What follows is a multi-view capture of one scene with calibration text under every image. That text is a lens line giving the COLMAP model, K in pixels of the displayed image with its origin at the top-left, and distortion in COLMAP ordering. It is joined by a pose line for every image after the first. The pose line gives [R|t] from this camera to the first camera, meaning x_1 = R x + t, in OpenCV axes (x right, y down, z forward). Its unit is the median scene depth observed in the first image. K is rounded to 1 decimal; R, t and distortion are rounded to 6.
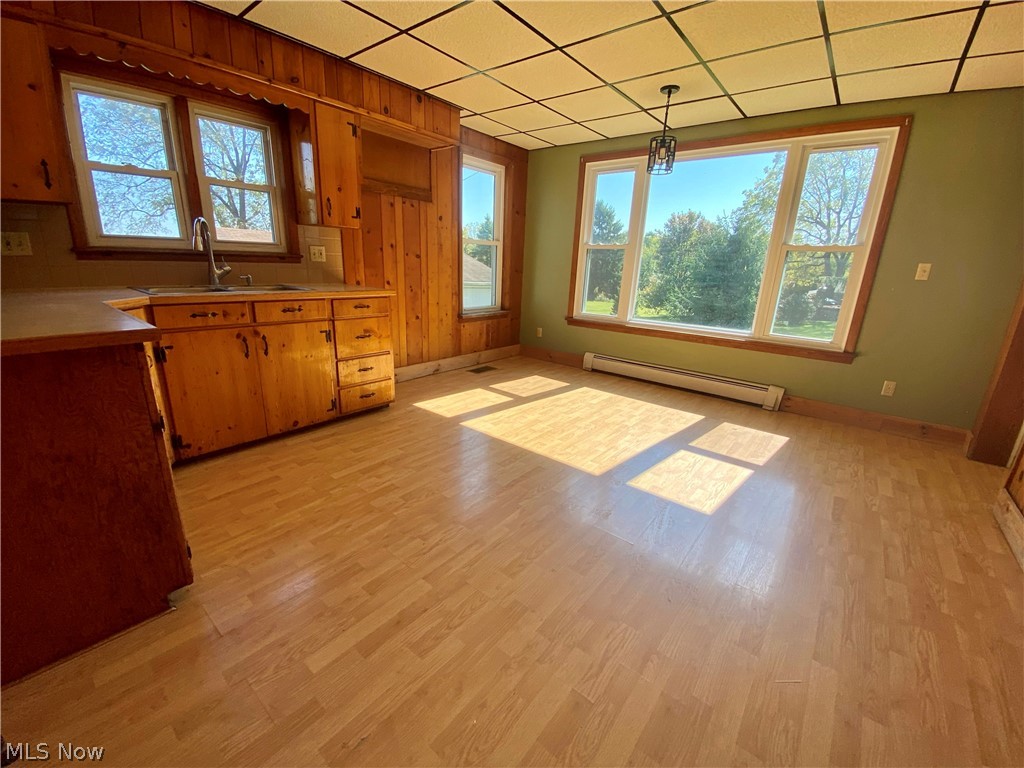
lens RADIAL K [[411.4, 0, 511.6], [0, 411.4, 382.3], [0, 0, 1]] dist [0.048535, -0.041193]
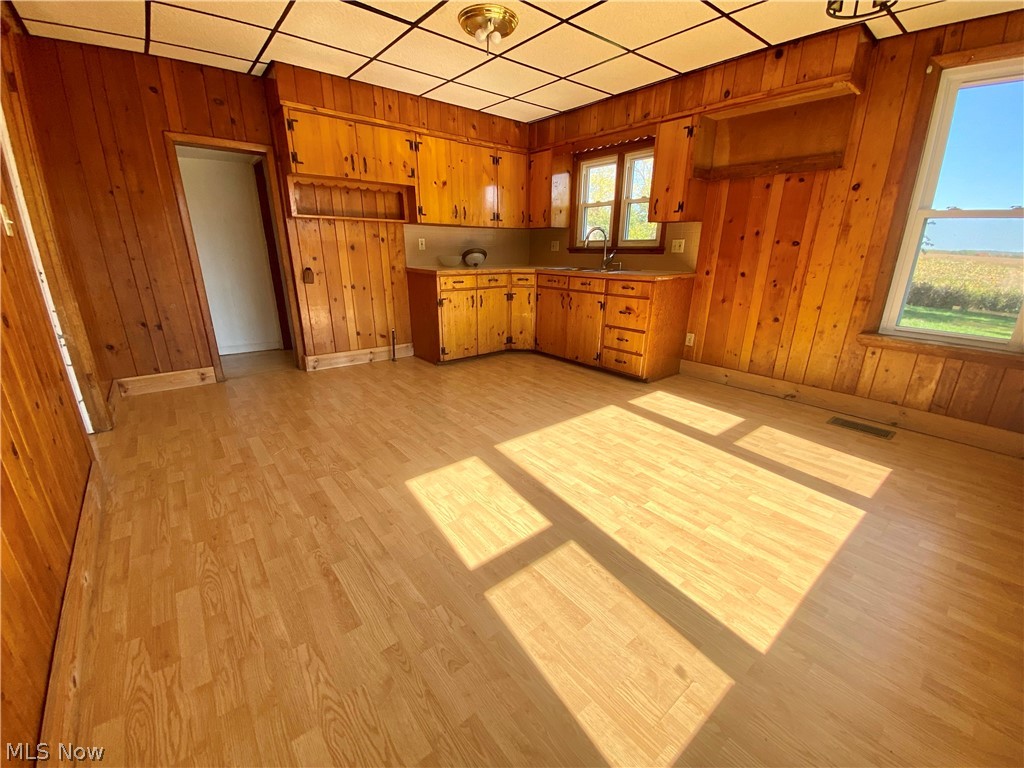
lens RADIAL K [[411.4, 0, 511.6], [0, 411.4, 382.3], [0, 0, 1]] dist [0.048535, -0.041193]
pose [[-0.198457, 0.266248, -0.943253, 0.888192], [-0.288009, 0.904064, 0.315782, -0.205958], [0.936838, 0.334334, -0.102737, 0.848655]]
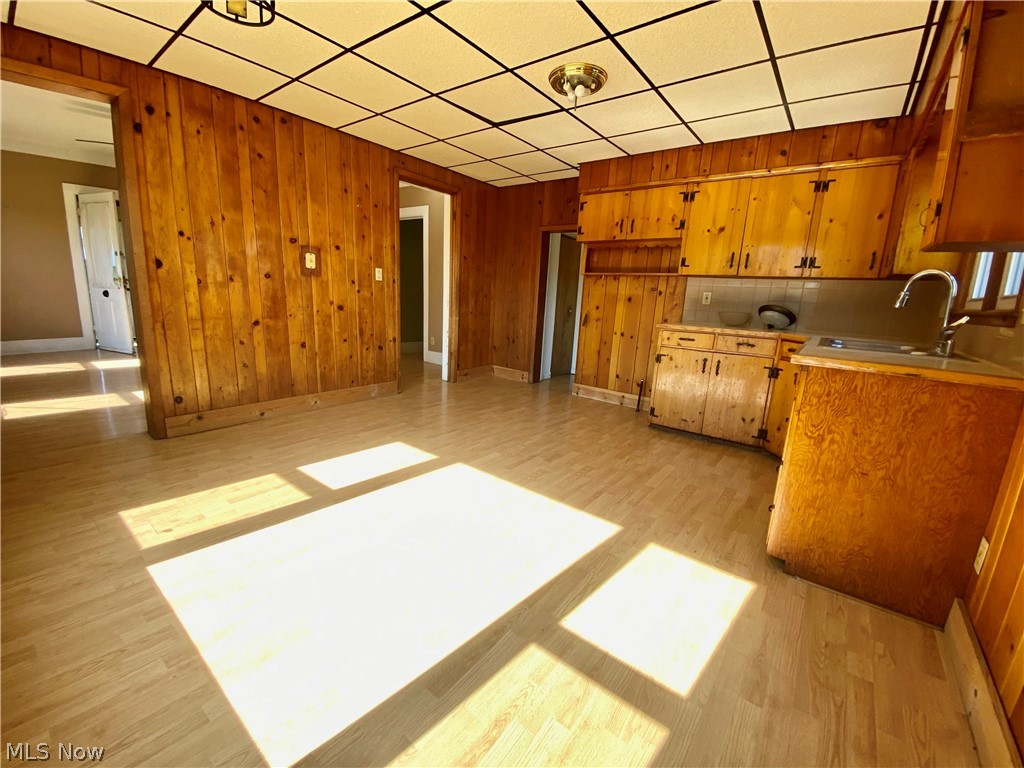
lens RADIAL K [[411.4, 0, 511.6], [0, 411.4, 382.3], [0, 0, 1]] dist [0.048535, -0.041193]
pose [[-0.995649, -0.080709, -0.046575, 0.104066], [-0.093130, 0.878842, 0.467936, -0.407977], [0.003166, 0.470237, -0.882534, 1.485684]]
